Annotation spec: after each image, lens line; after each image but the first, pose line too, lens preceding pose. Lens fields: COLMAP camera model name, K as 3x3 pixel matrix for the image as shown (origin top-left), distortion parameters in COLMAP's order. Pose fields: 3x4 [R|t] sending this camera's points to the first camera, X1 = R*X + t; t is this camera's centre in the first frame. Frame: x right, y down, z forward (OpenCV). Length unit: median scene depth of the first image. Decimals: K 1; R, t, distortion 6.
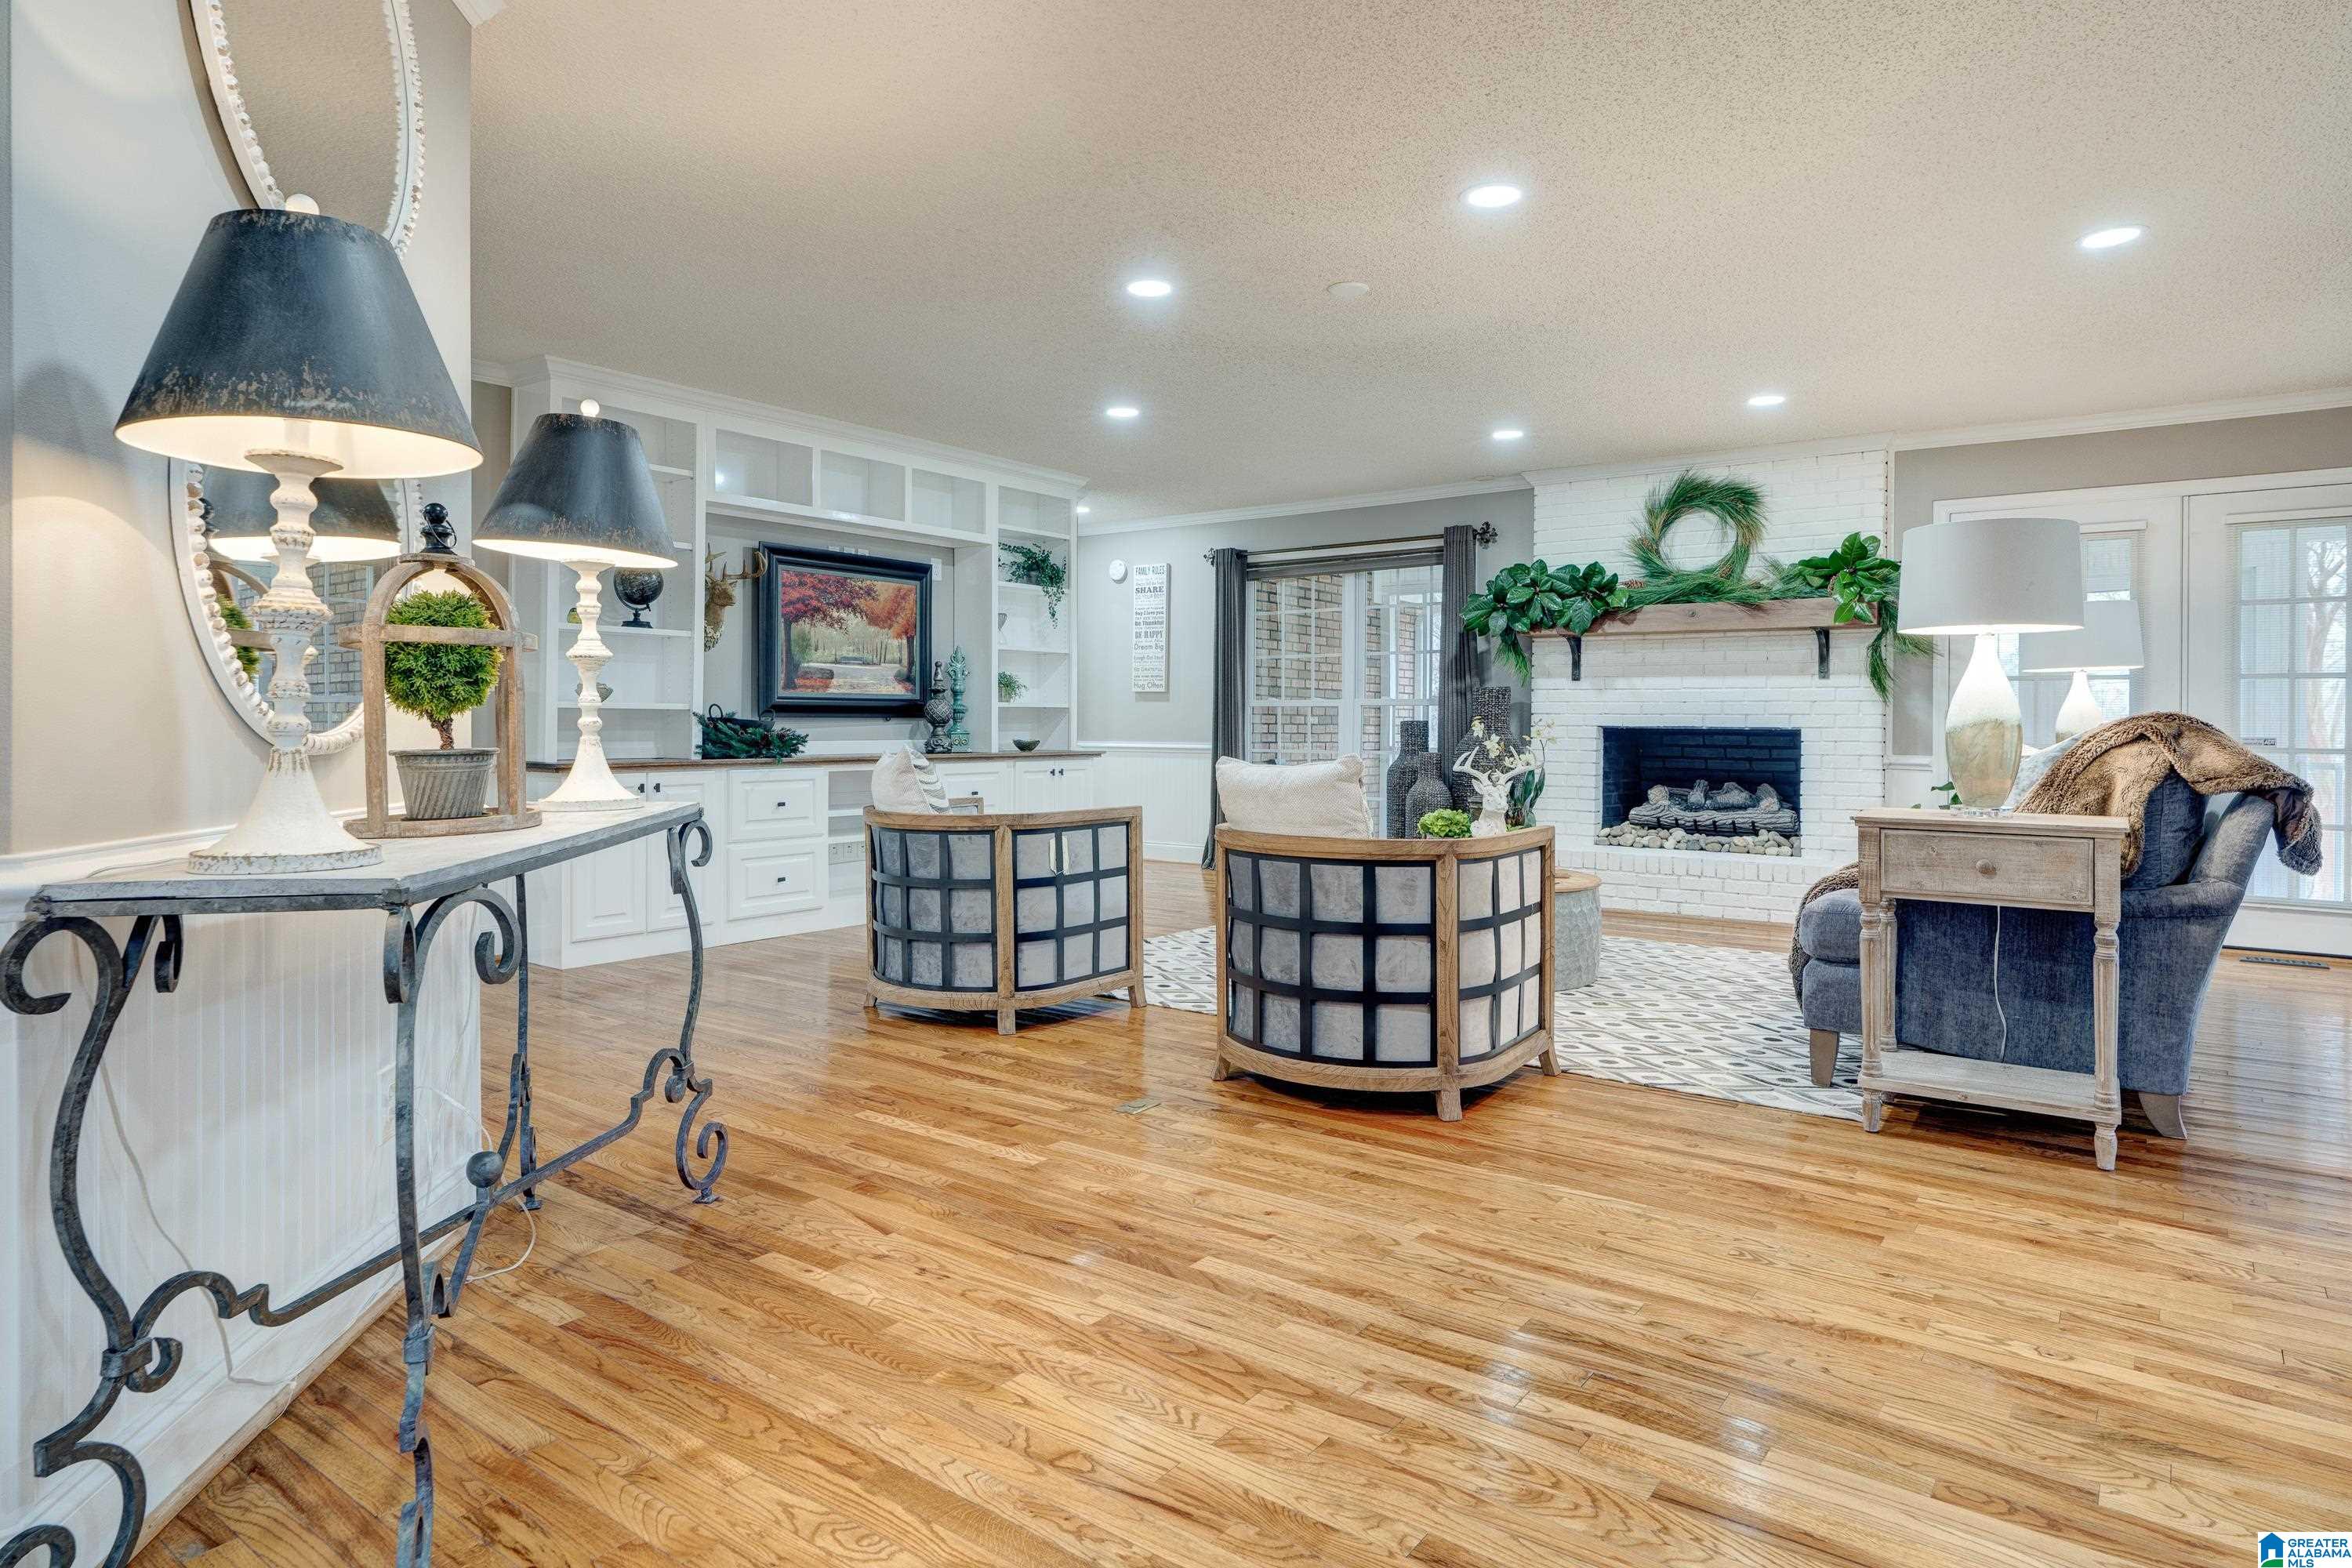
lens RADIAL K [[1321.9, 0, 1193.3], [0, 1321.9, 717.1], [0, 0, 1]] dist [0.001430, 0.000157]
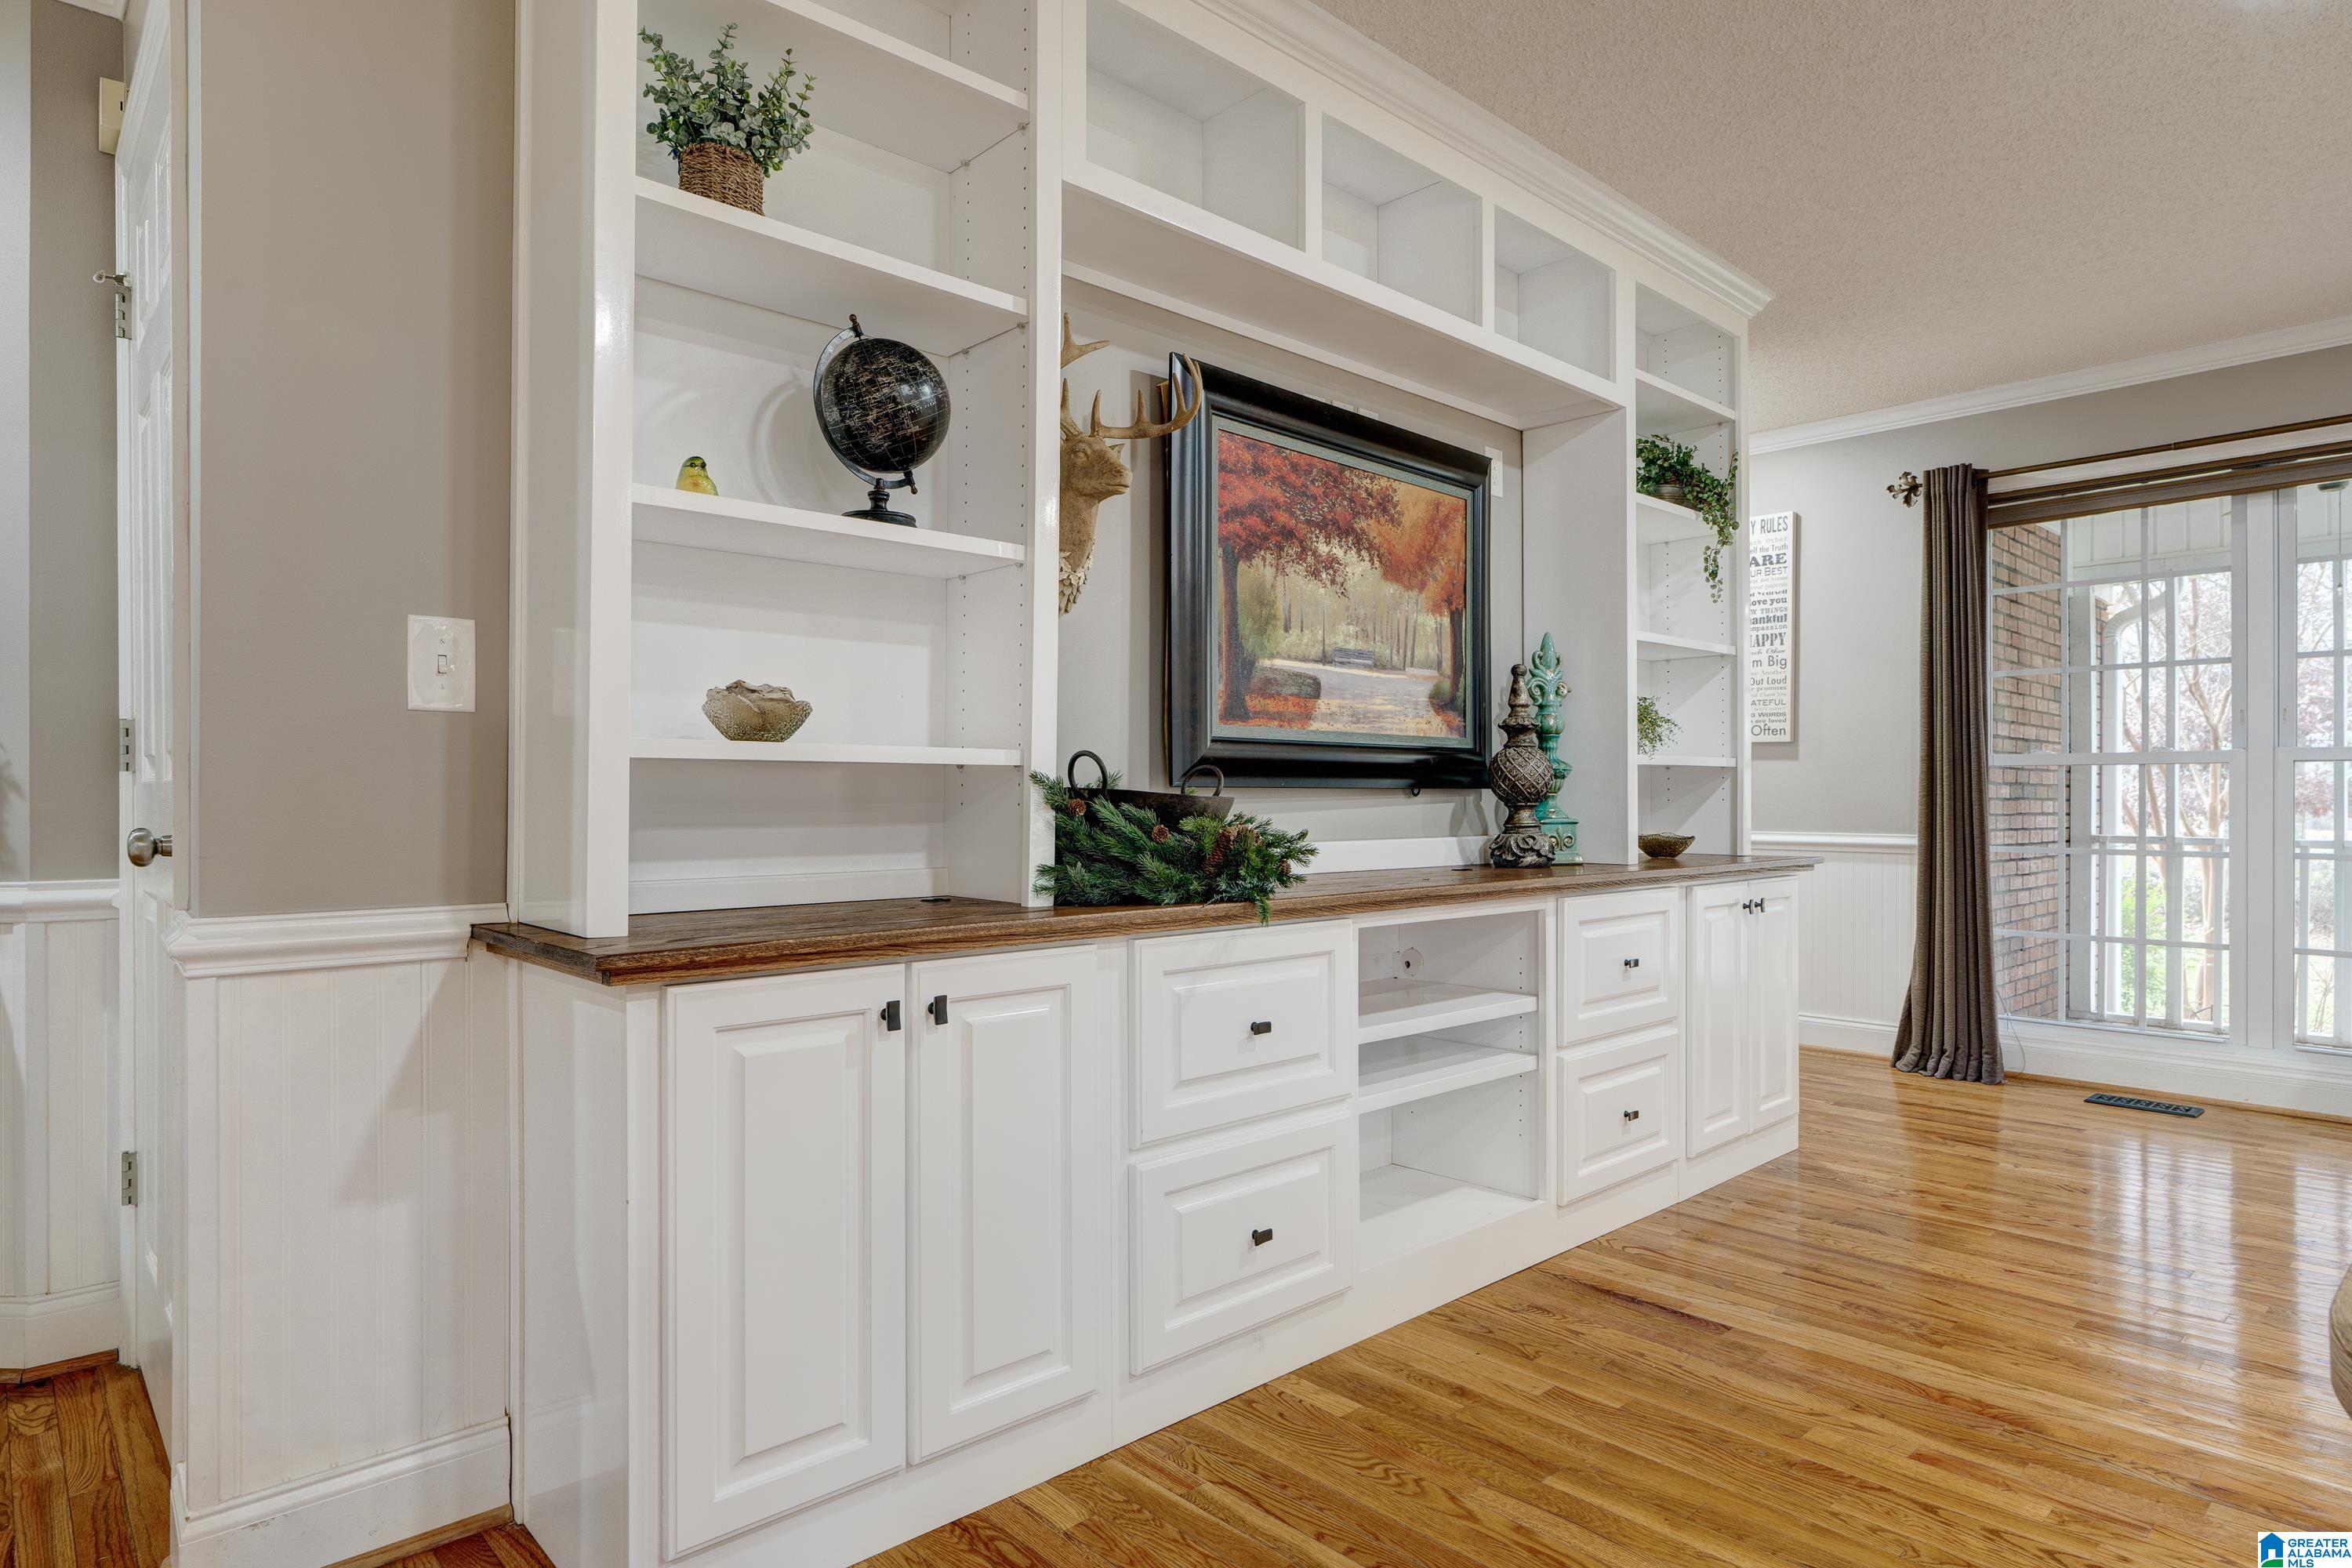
lens RADIAL K [[1321.9, 0, 1176.8], [0, 1321.9, 791.4], [0, 0, 1]] dist [0.001430, 0.000157]
pose [[0.979735, -0.003911, -0.200260, -0.230614], [0.004086, 0.999992, 0.000461, 0.000963], [0.200257, -0.001270, 0.979743, 0.566135]]
